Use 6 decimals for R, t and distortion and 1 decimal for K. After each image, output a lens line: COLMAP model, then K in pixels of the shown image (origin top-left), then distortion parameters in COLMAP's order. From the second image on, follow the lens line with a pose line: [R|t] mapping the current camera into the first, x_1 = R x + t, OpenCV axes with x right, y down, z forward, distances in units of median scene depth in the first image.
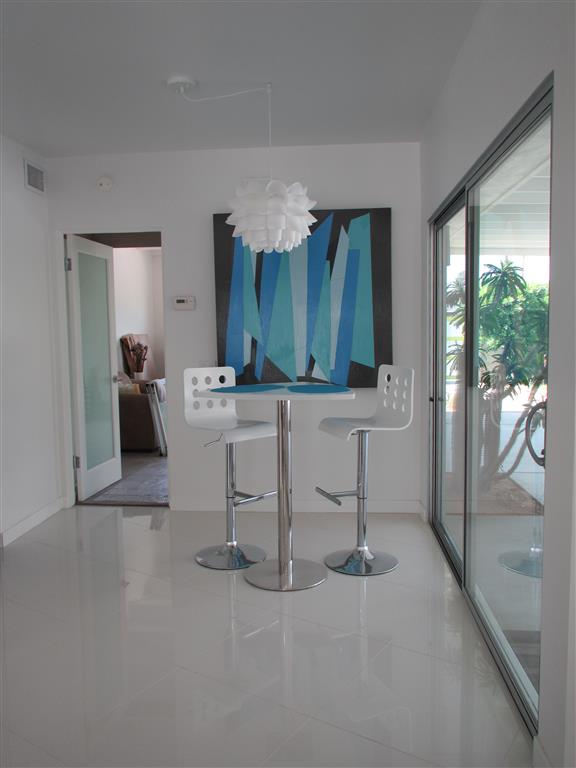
lens RADIAL K [[639.5, 0, 288.0], [0, 639.5, 384.0], [0, 0, 1]] dist [-0.024974, 0.005390]
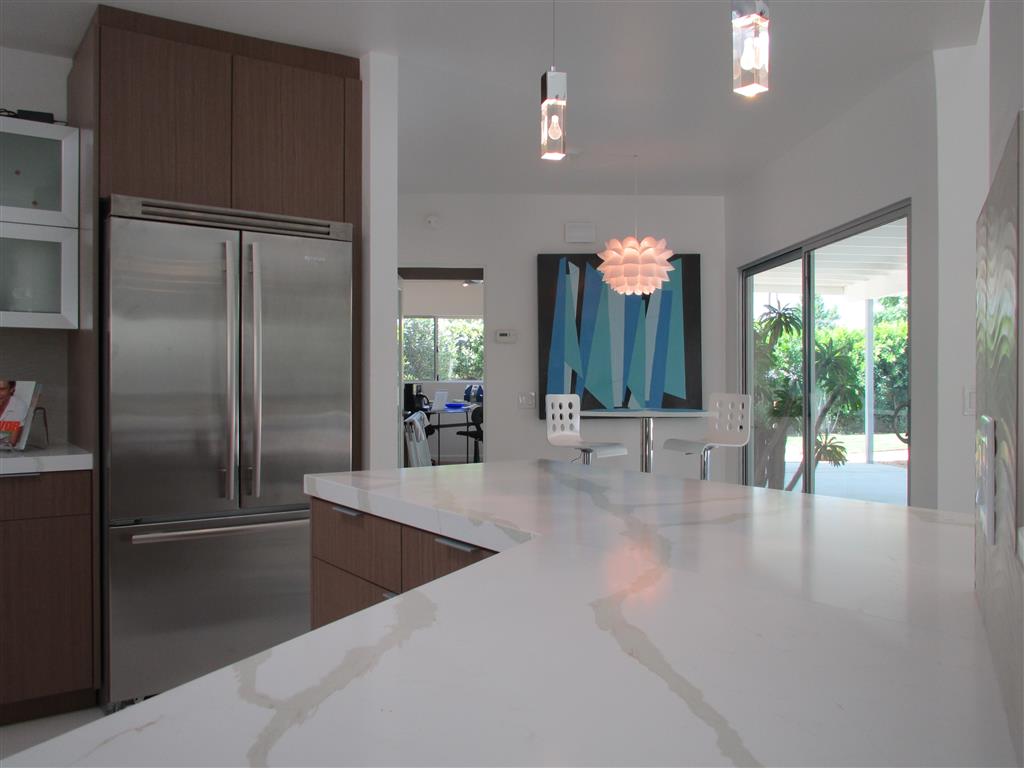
lens RADIAL K [[852.6, 0, 512.0], [0, 852.6, 384.0], [0, 0, 1]] dist [-0.024974, 0.005390]
pose [[0.990566, 0.010462, 0.136639, -0.349062], [0.000219, 0.996959, -0.077926, 0.060740], [-0.137039, 0.077221, 0.987551, -0.380489]]
